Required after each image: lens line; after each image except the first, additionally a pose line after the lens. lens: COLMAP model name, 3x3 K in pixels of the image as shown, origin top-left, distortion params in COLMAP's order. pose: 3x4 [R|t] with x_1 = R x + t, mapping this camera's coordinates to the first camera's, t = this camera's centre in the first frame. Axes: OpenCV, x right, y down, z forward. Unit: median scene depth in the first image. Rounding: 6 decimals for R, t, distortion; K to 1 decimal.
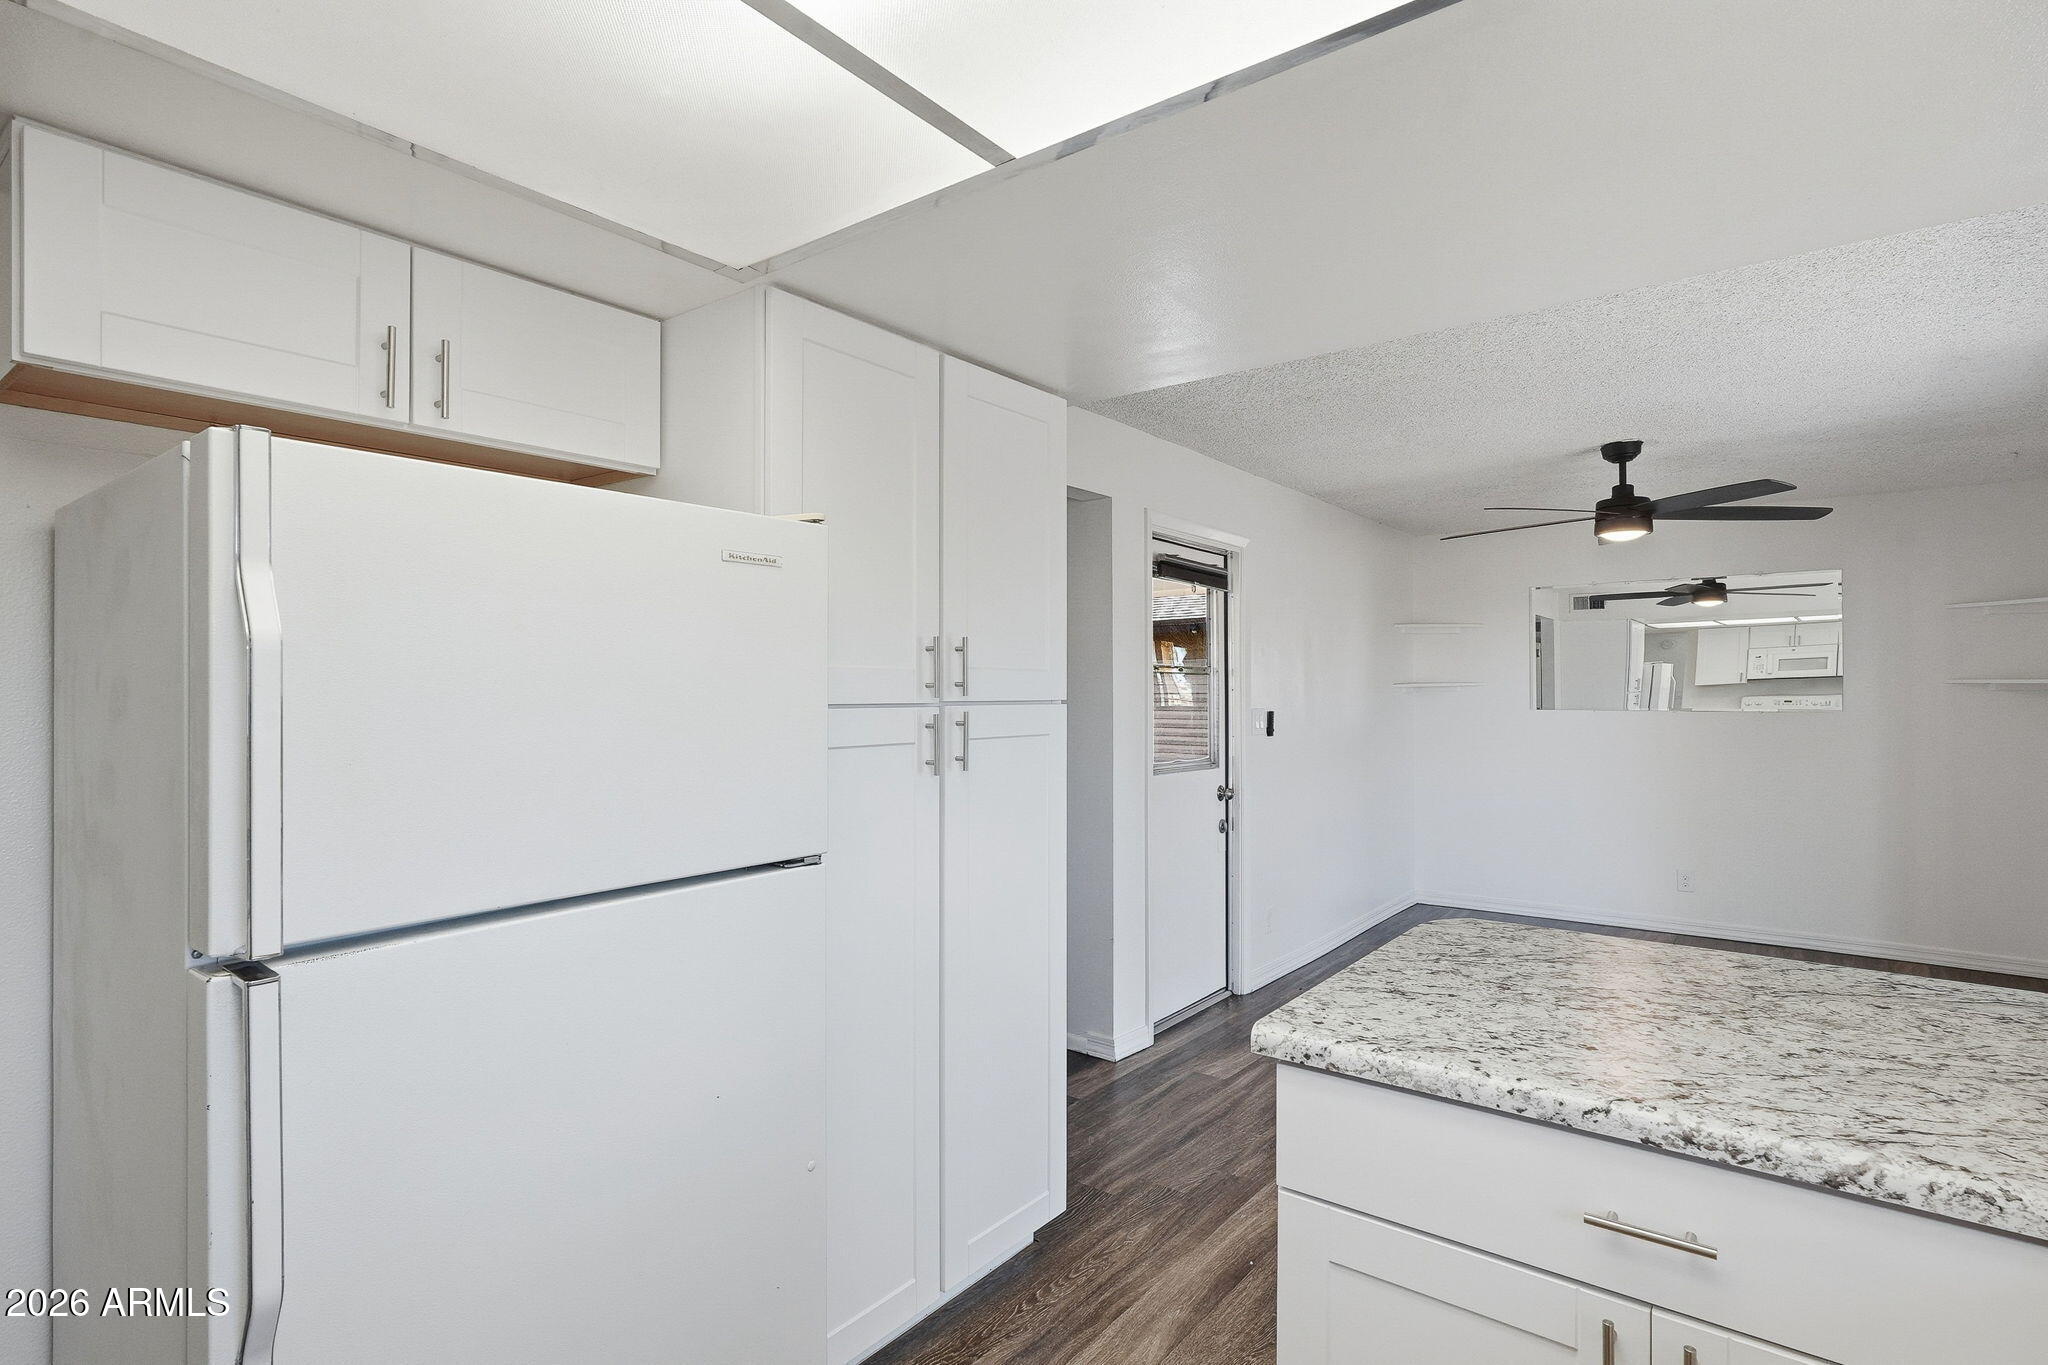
lens RADIAL K [[1016.9, 0, 1019.5], [0, 1016.9, 682.2], [0, 0, 1]] dist [-0.000414, 0.000713]
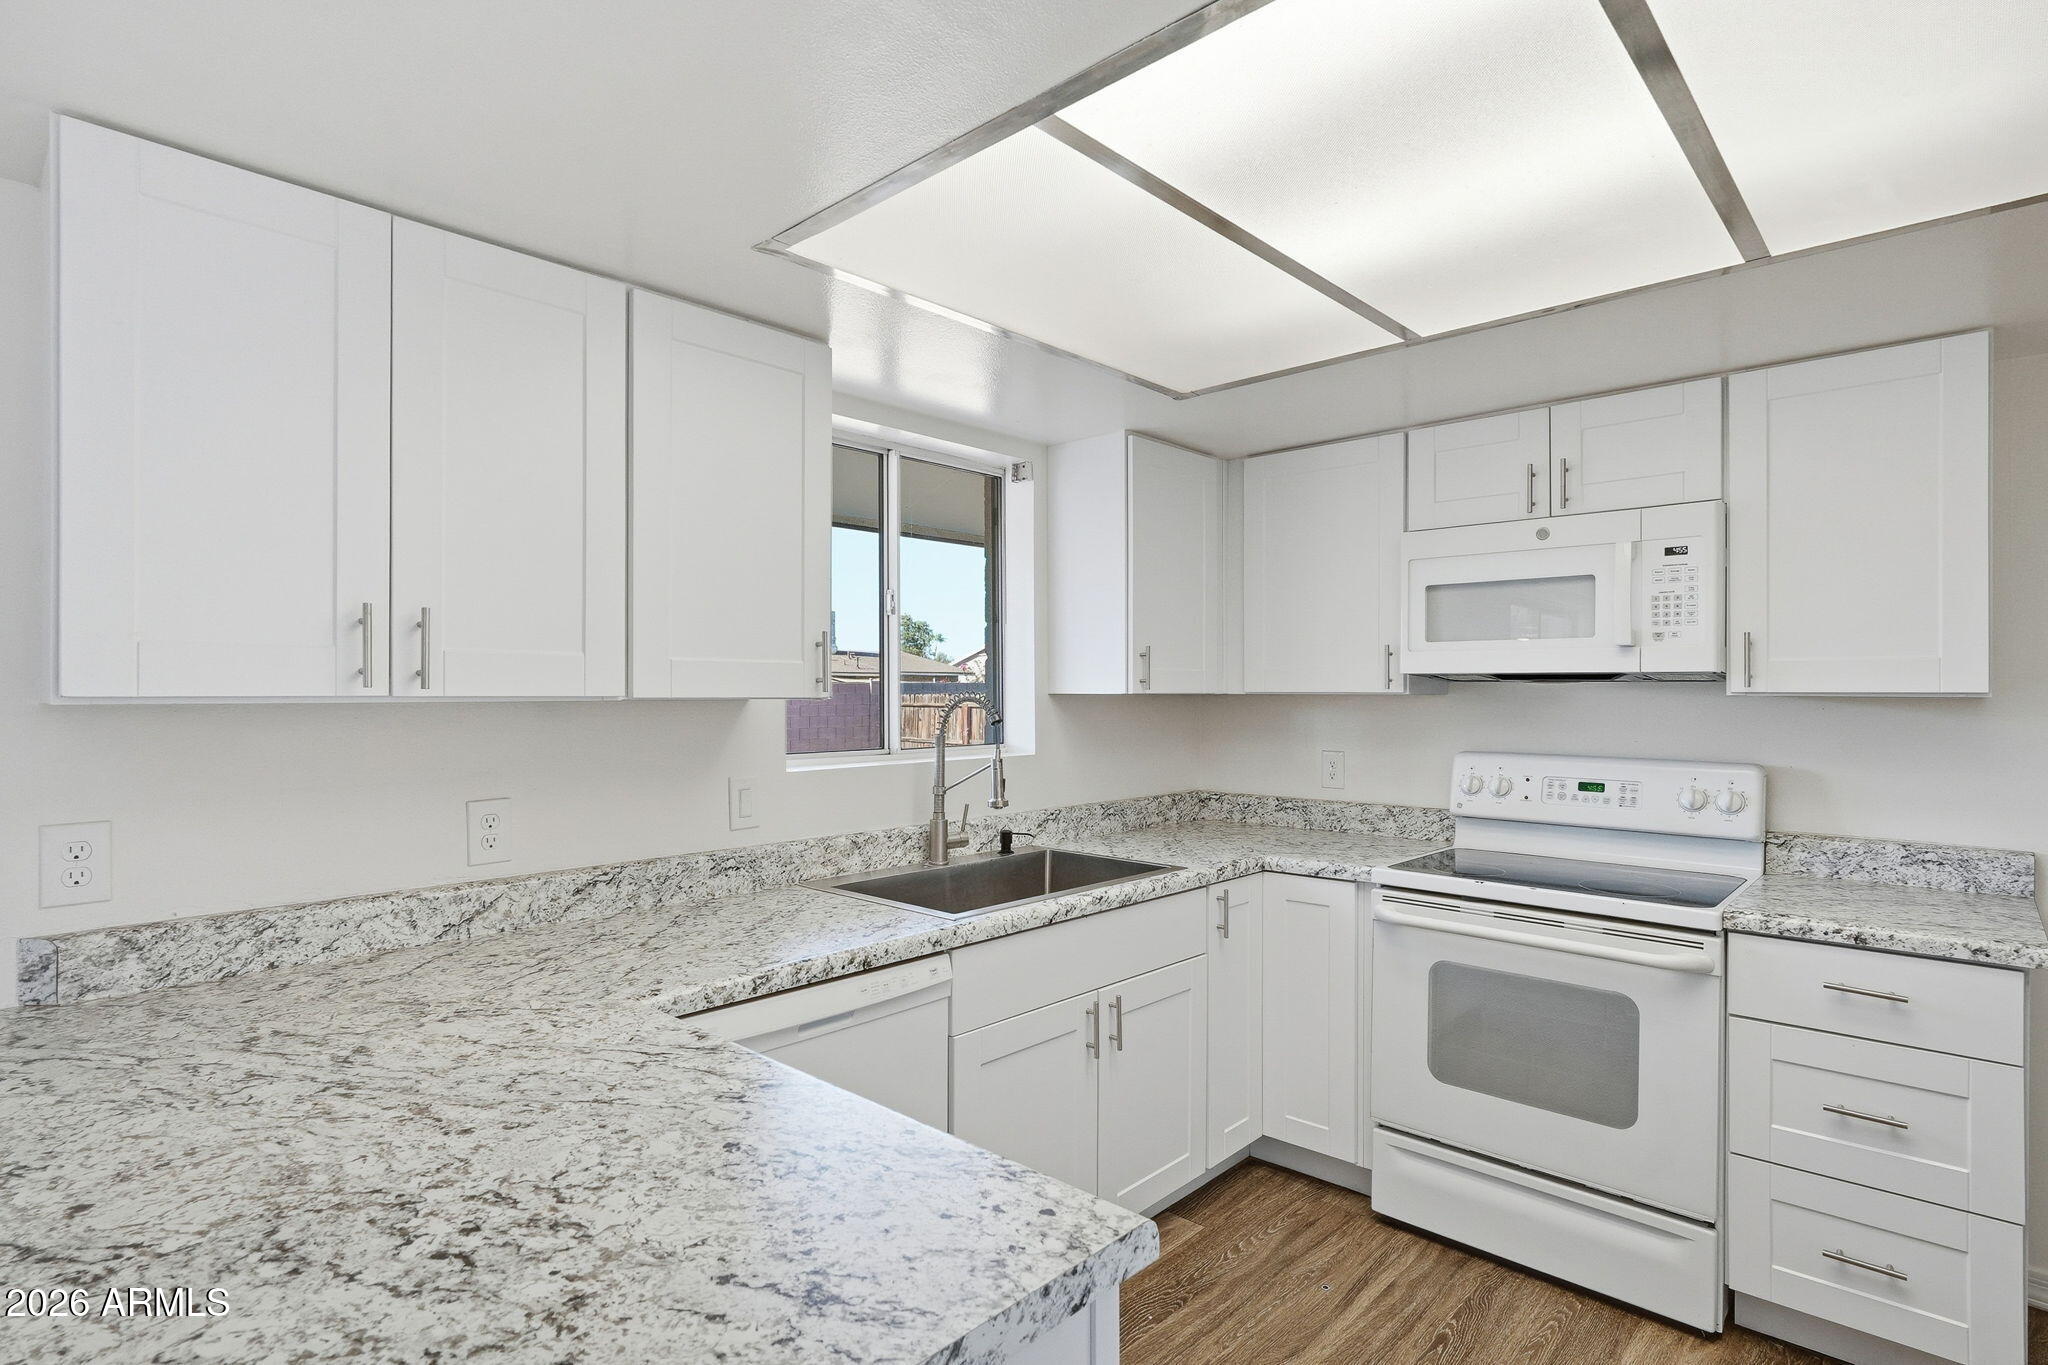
lens RADIAL K [[1049.1, 0, 1019.5], [0, 1049.1, 673.4], [0, 0, 1]] dist [0.000392, 0.000557]
pose [[-0.995497, 0.001033, 0.094788, 0.252510], [-0.001121, 0.999742, -0.022670, 0.019294], [-0.094787, -0.022674, -0.995239, 1.669068]]
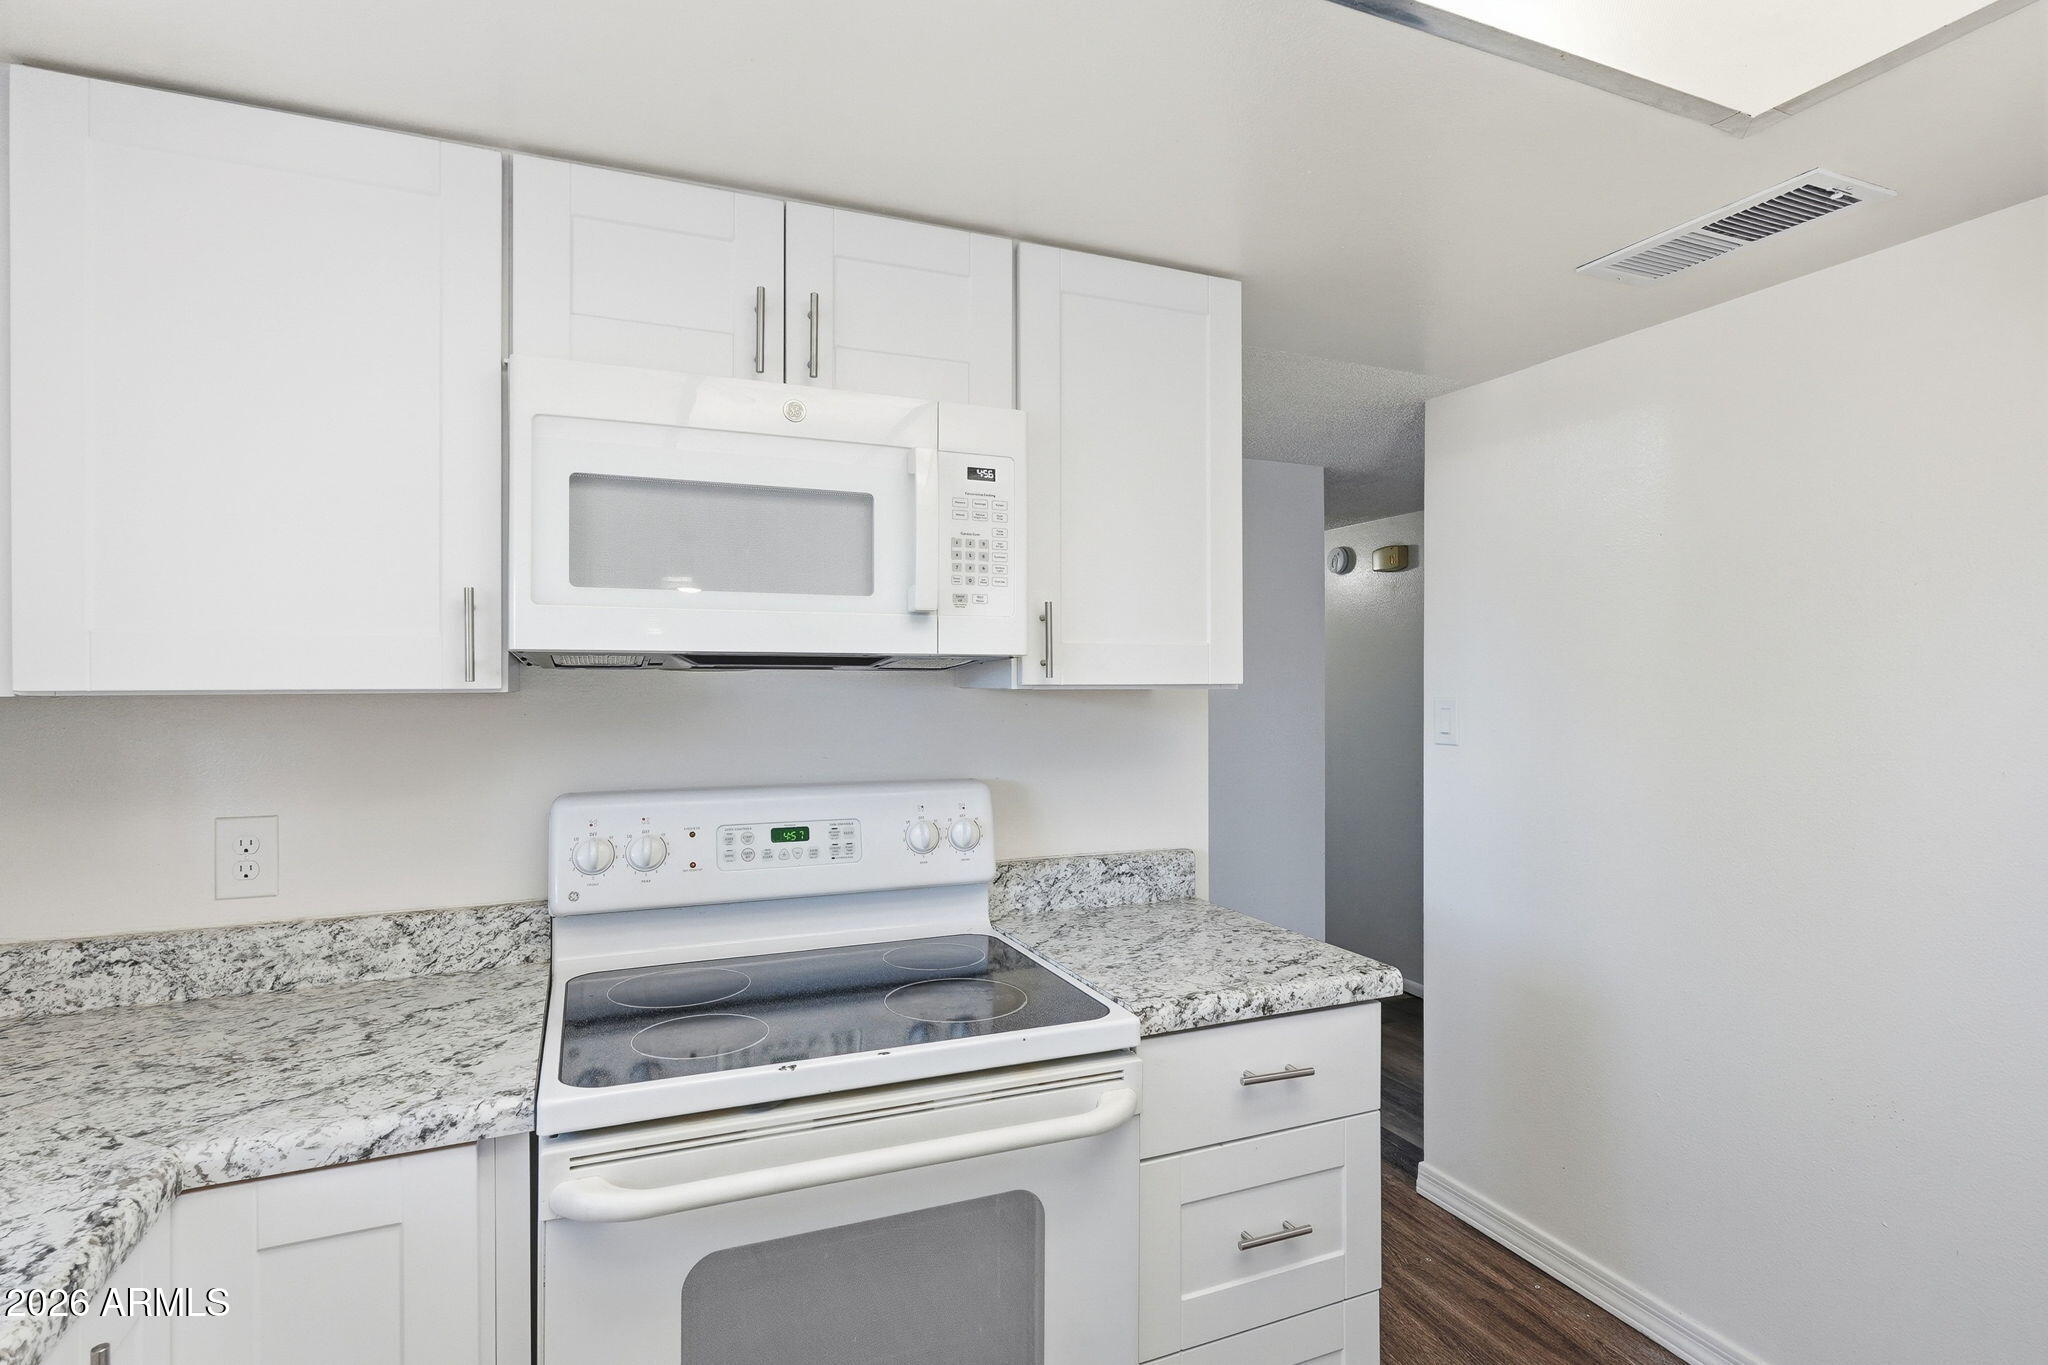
lens RADIAL K [[1016.9, 0, 1019.5], [0, 1016.9, 682.2], [0, 0, 1]] dist [-0.000414, 0.000713]
pose [[-0.497468, 0.001169, -0.867482, 0.292057], [0.010090, 0.999939, -0.004439, 0.012132], [0.867424, -0.010961, -0.497450, 0.447471]]
